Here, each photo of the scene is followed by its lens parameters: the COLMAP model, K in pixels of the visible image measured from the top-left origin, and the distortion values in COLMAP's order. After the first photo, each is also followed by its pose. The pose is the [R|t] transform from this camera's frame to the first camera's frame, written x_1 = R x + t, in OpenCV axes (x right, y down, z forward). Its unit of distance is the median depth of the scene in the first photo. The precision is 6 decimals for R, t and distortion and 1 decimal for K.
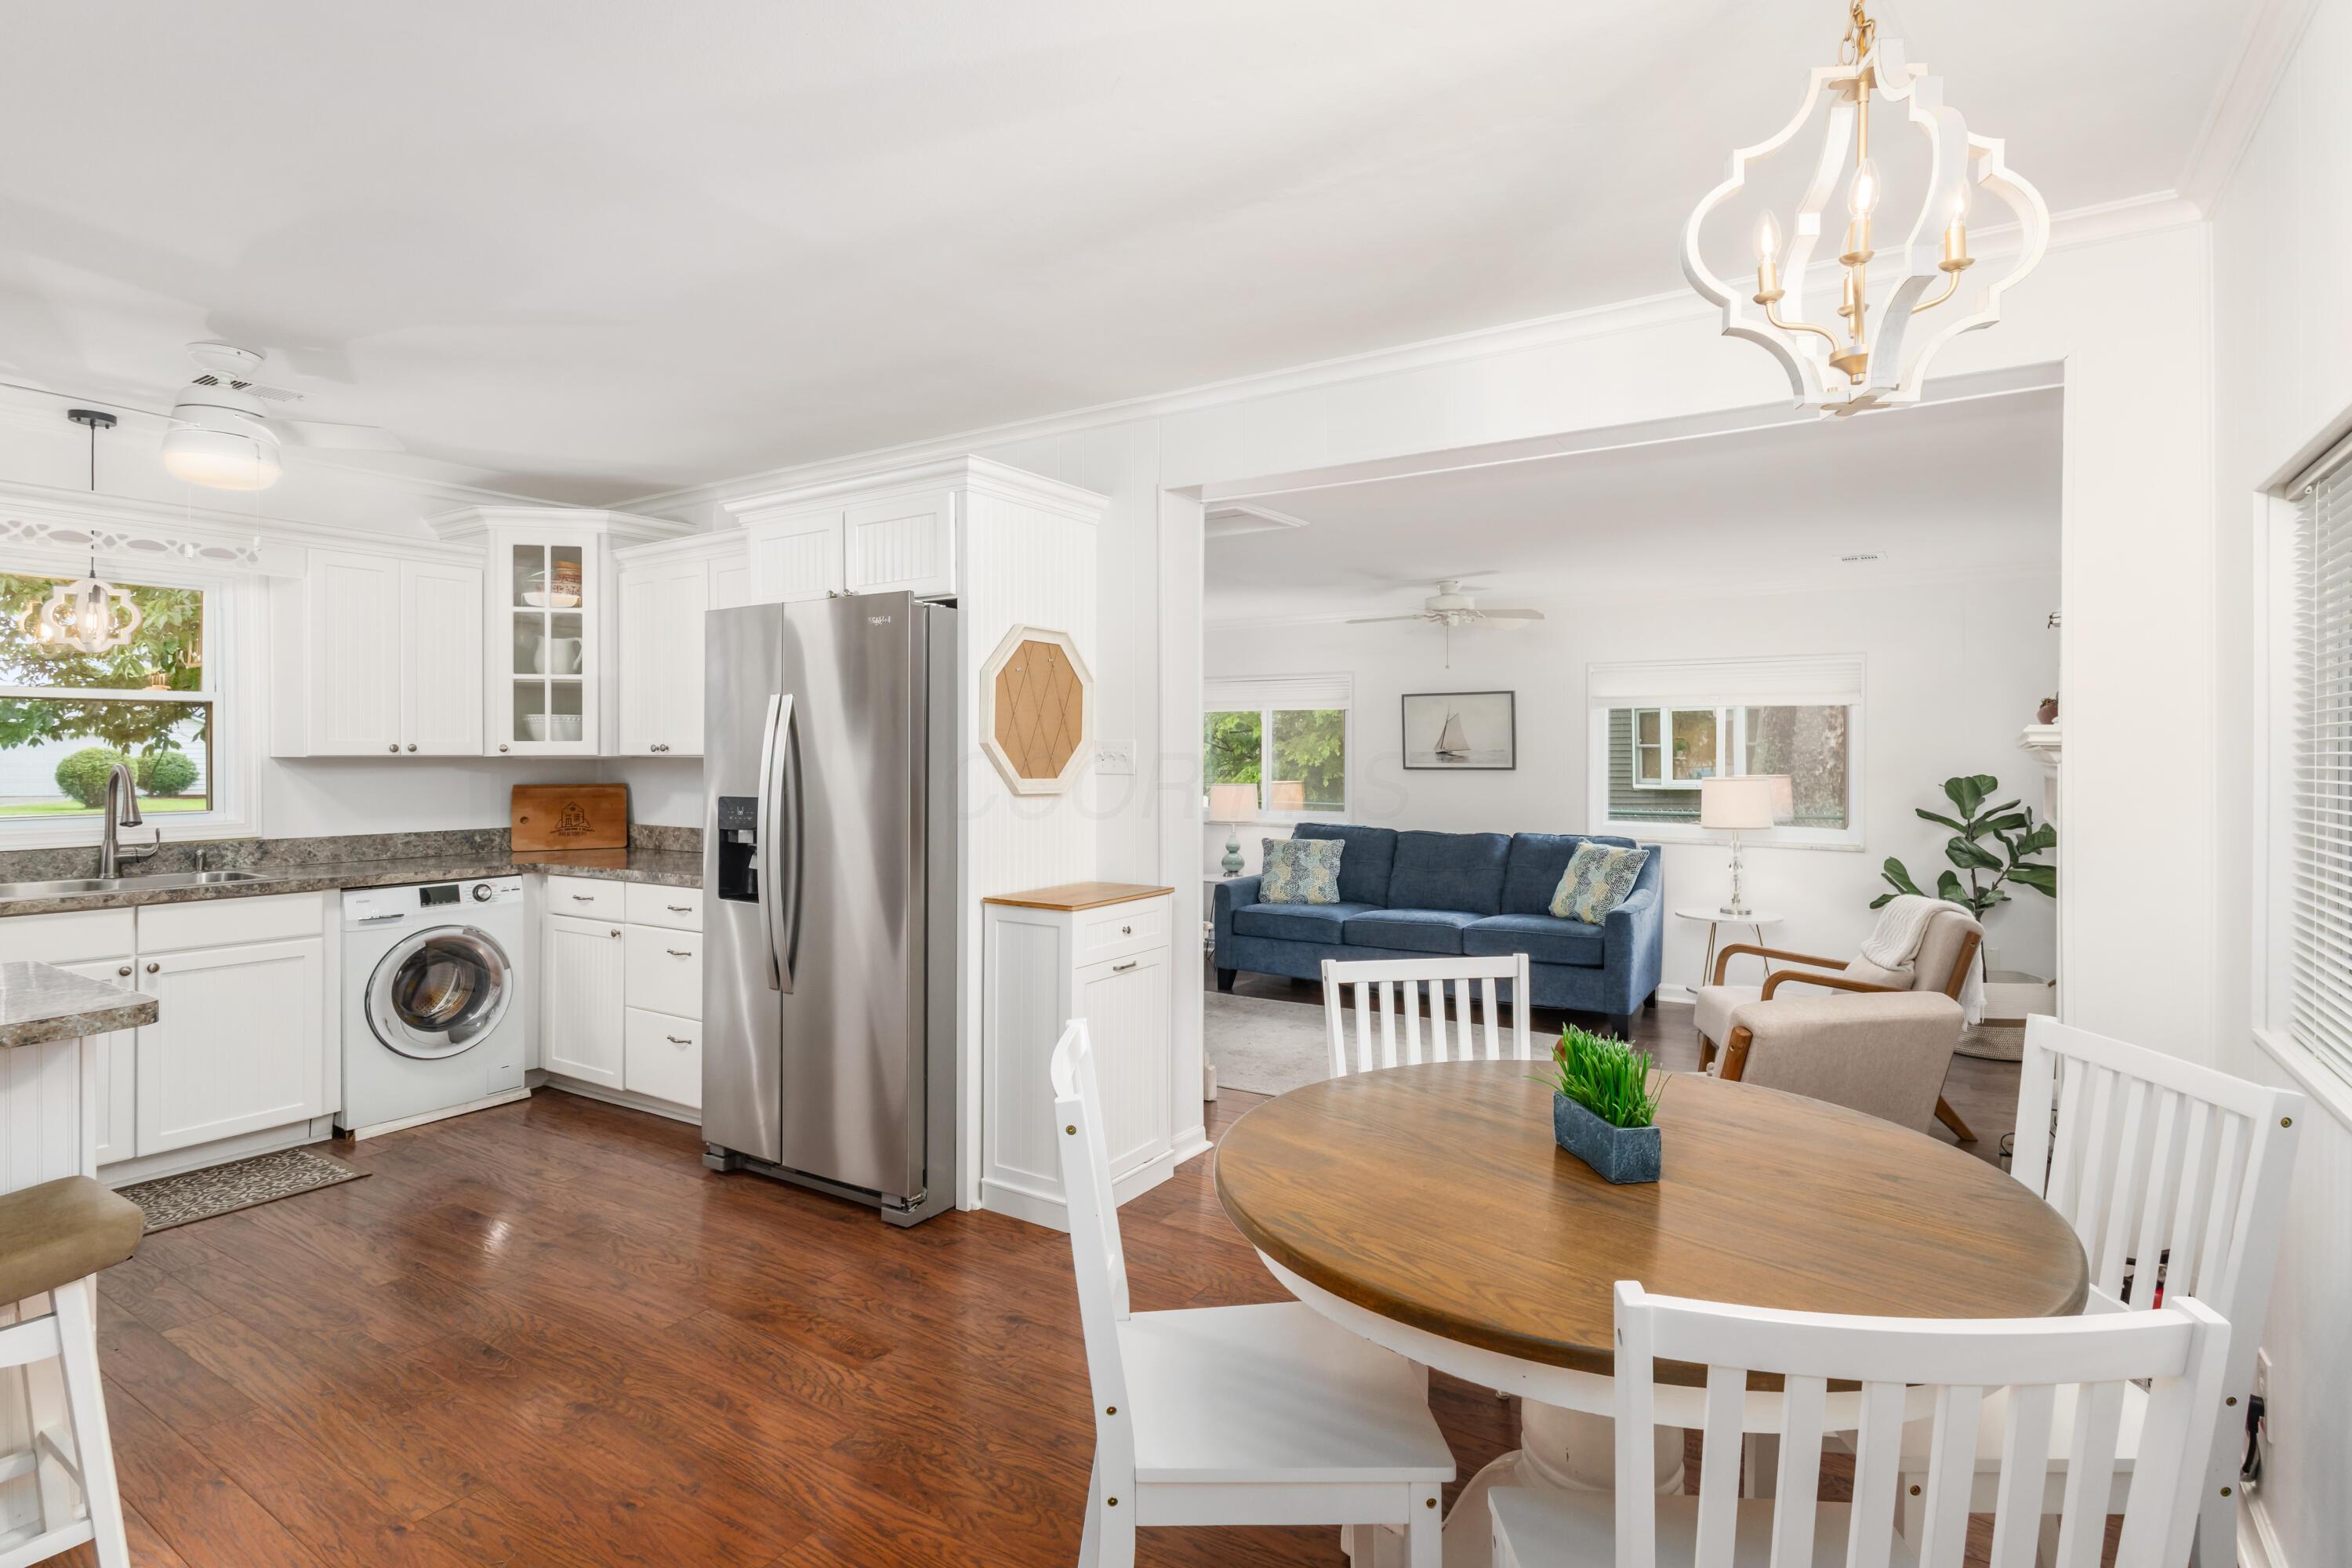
lens RADIAL K [[1159.6, 0, 1175.7], [0, 1159.6, 752.0], [0, 0, 1]] dist [0.002428, 0.000698]
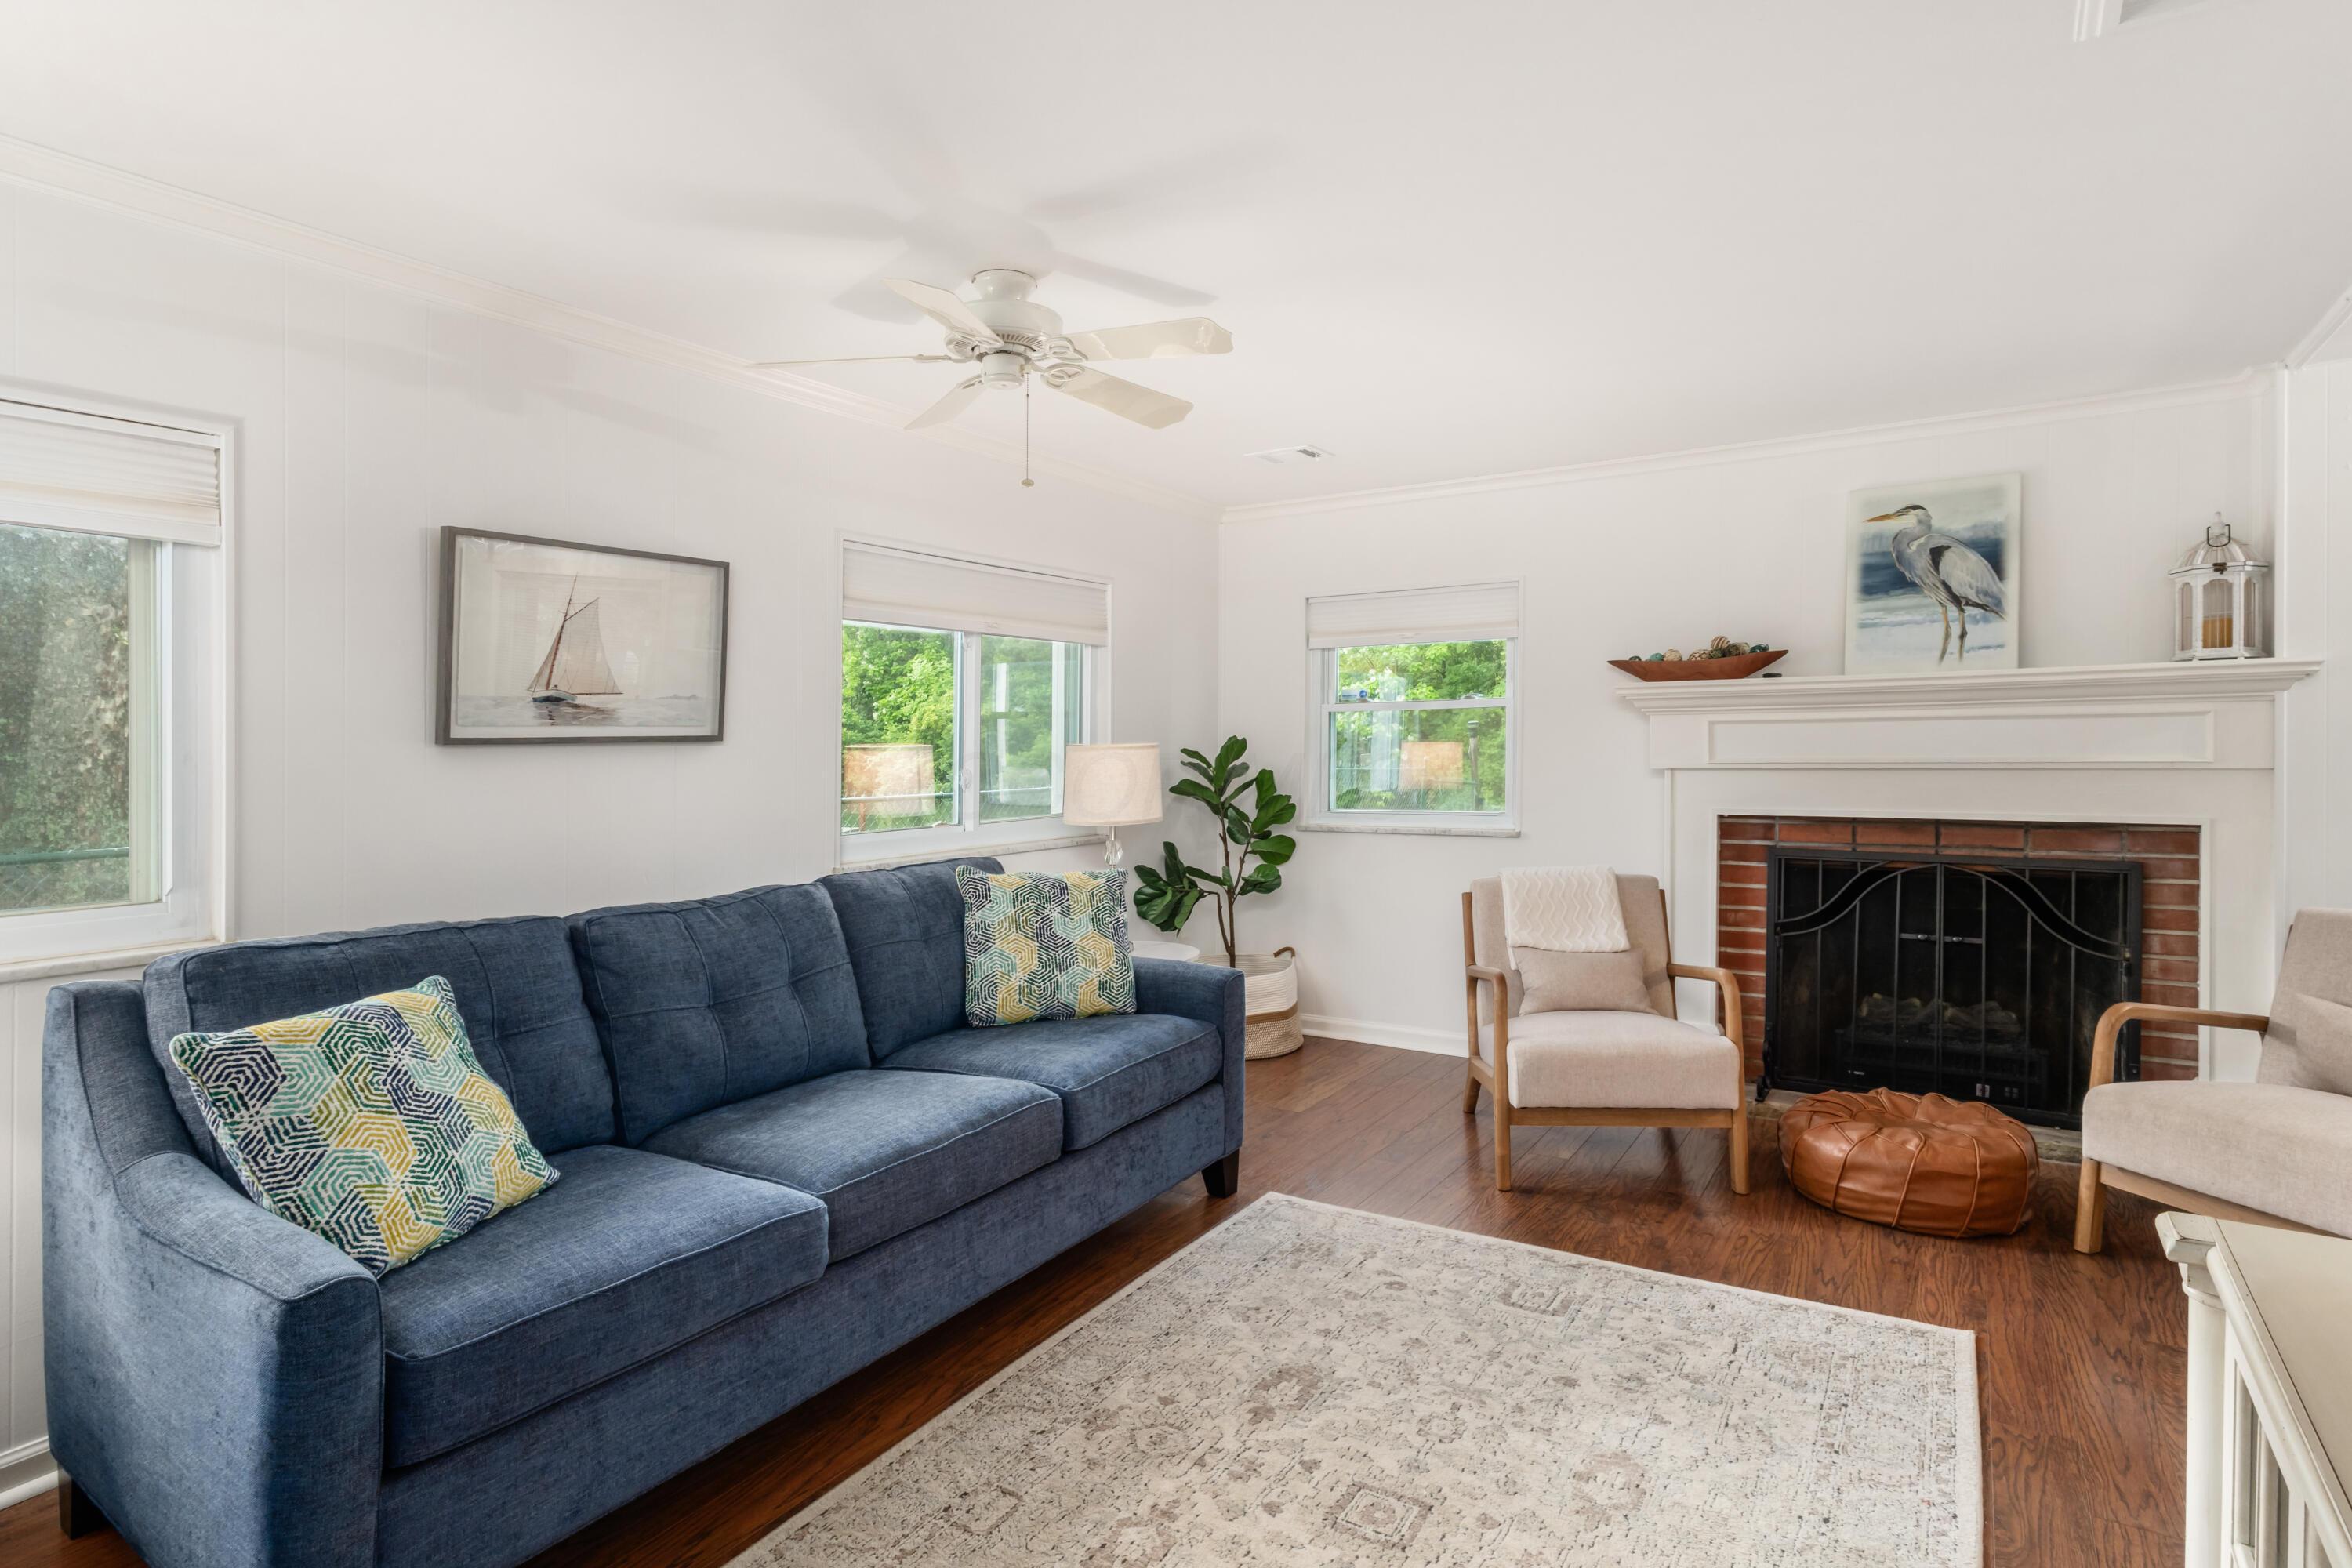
lens RADIAL K [[1236.6, 0, 1178.2], [0, 1236.6, 741.0], [0, 0, 1]] dist [0.006135, 0.001099]
pose [[-0.014970, -0.003851, 0.999881, -0.288801], [0.012646, 0.999912, 0.004041, 0.025207], [-0.999808, 0.012705, -0.014920, 1.298555]]
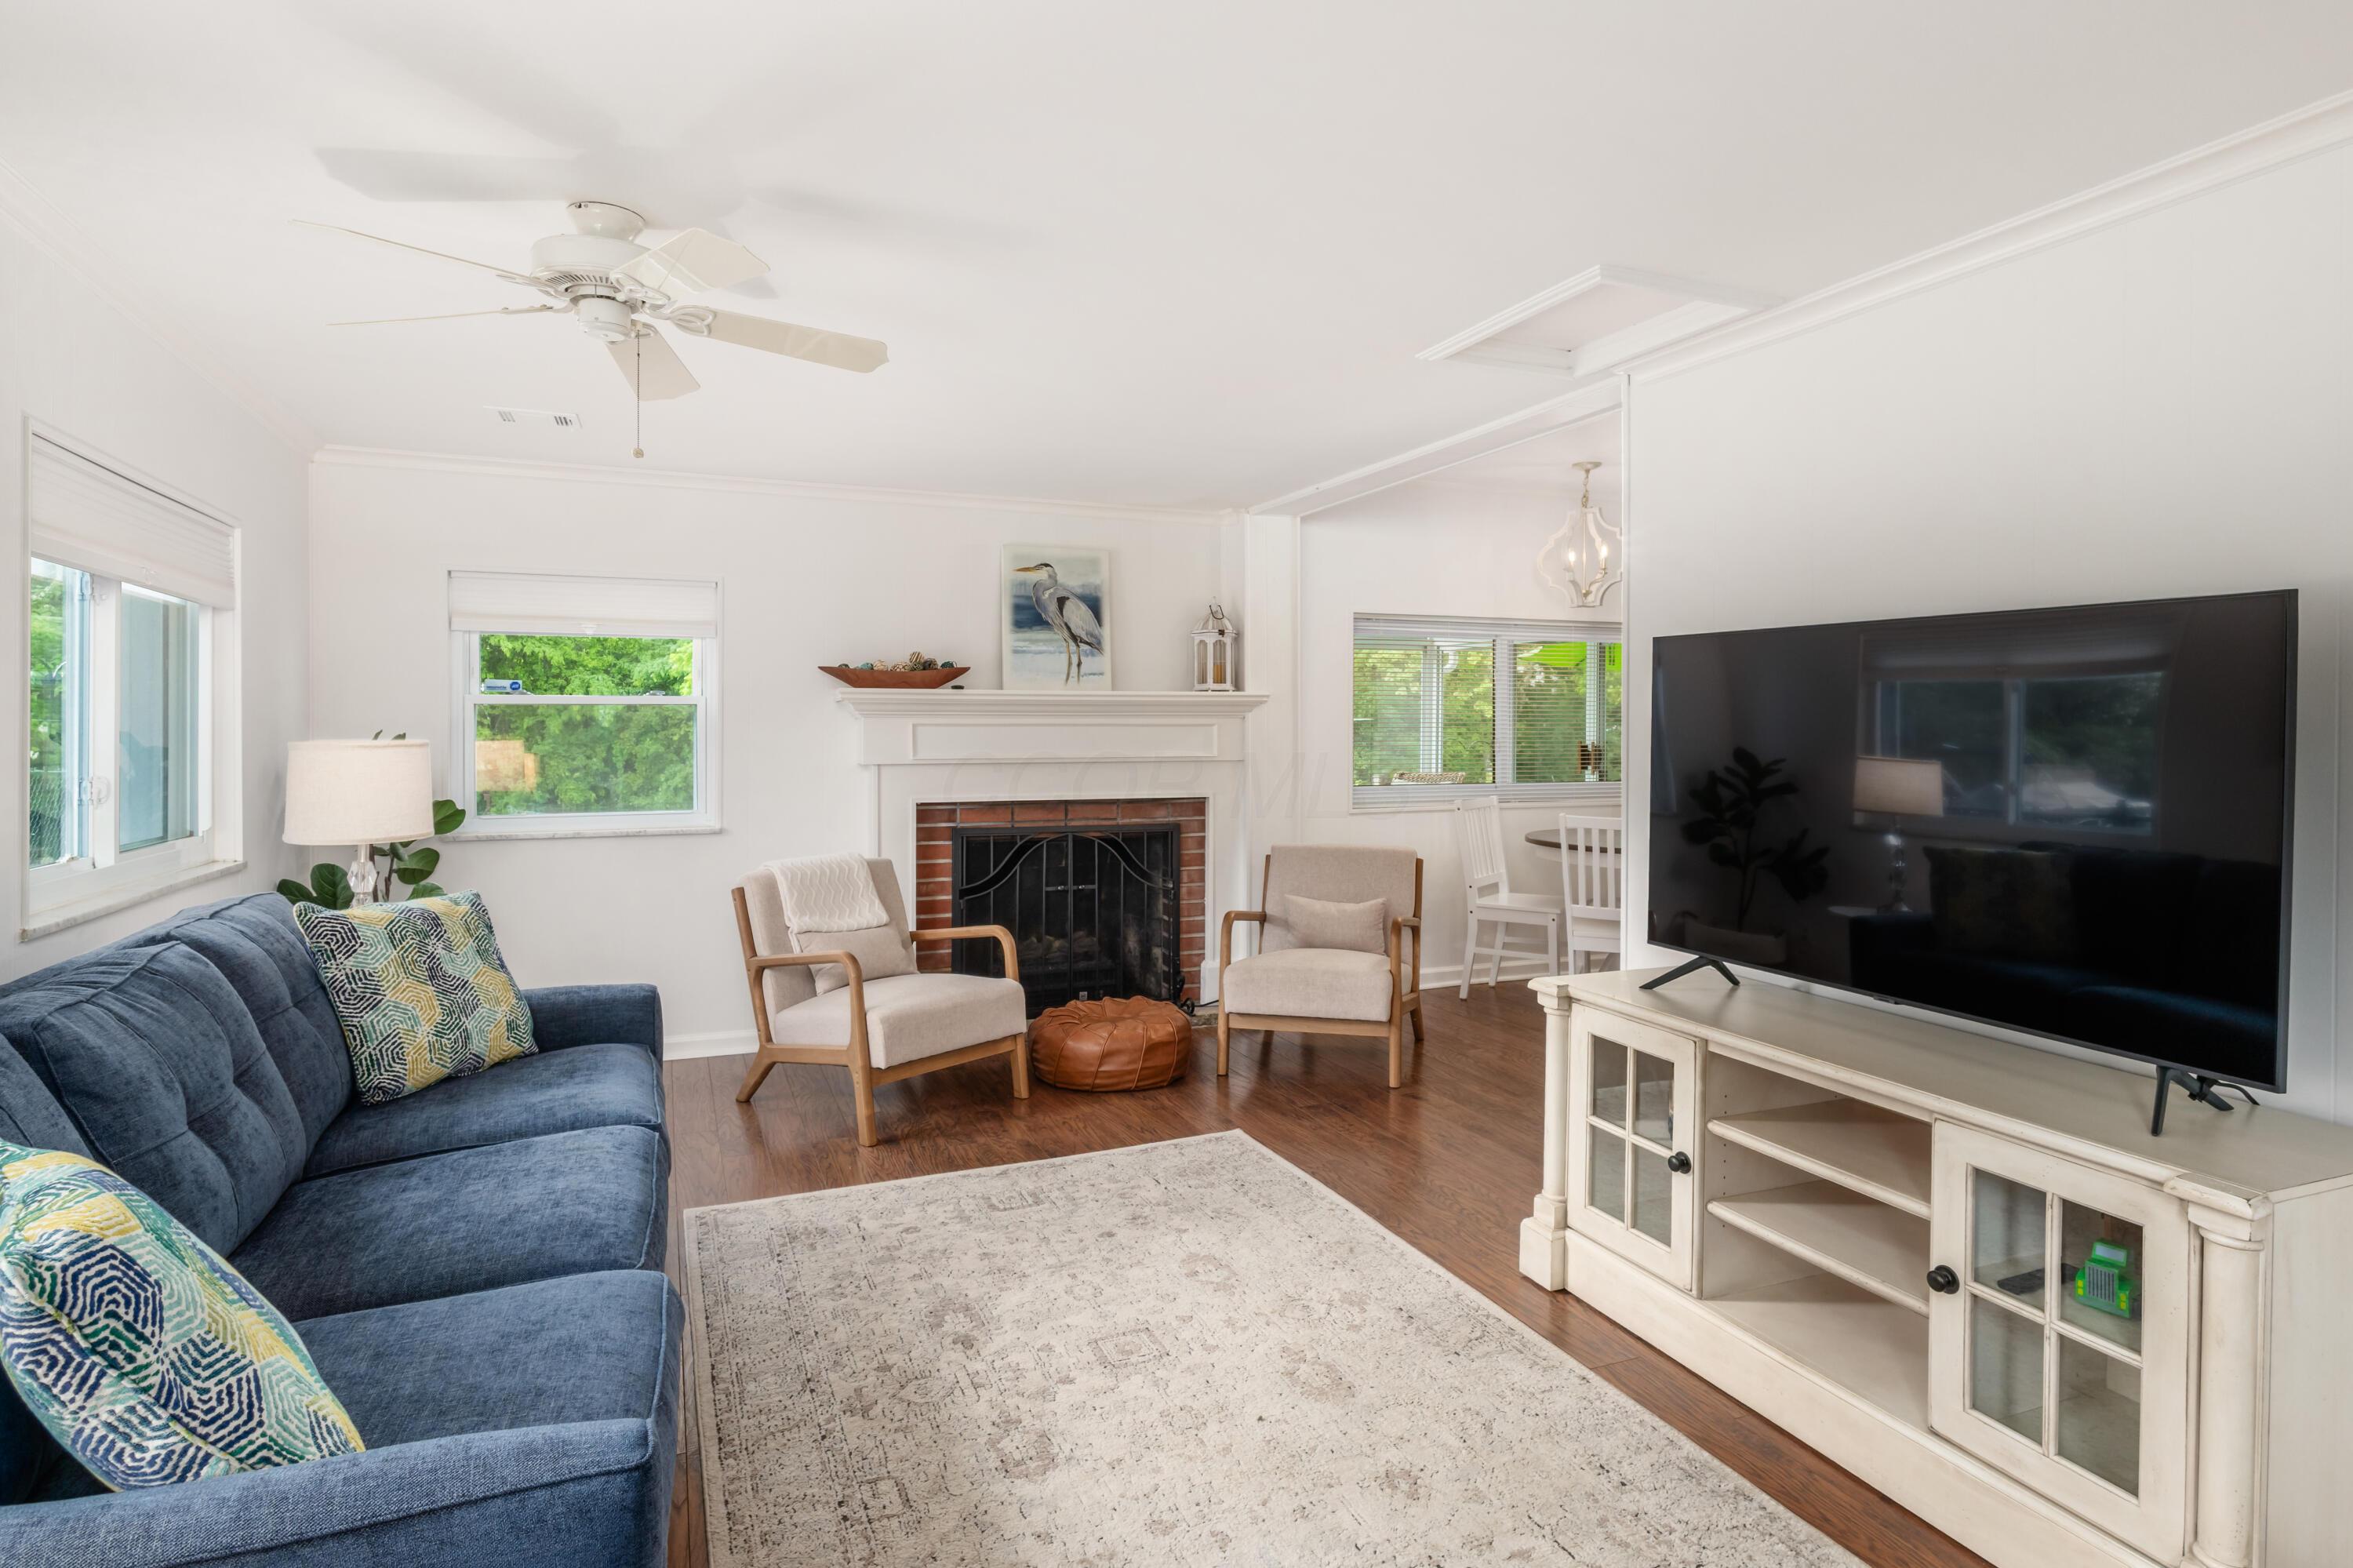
lens RADIAL K [[1282.2, 0, 1206.6], [0, 1282.2, 714.0], [0, 0, 1]] dist [-0.002109, 0.000517]
pose [[-0.835831, -0.000676, 0.548986, -0.203076], [-0.005503, 0.999959, -0.007146, 0.017230], [-0.548959, -0.008994, -0.835801, 1.695936]]
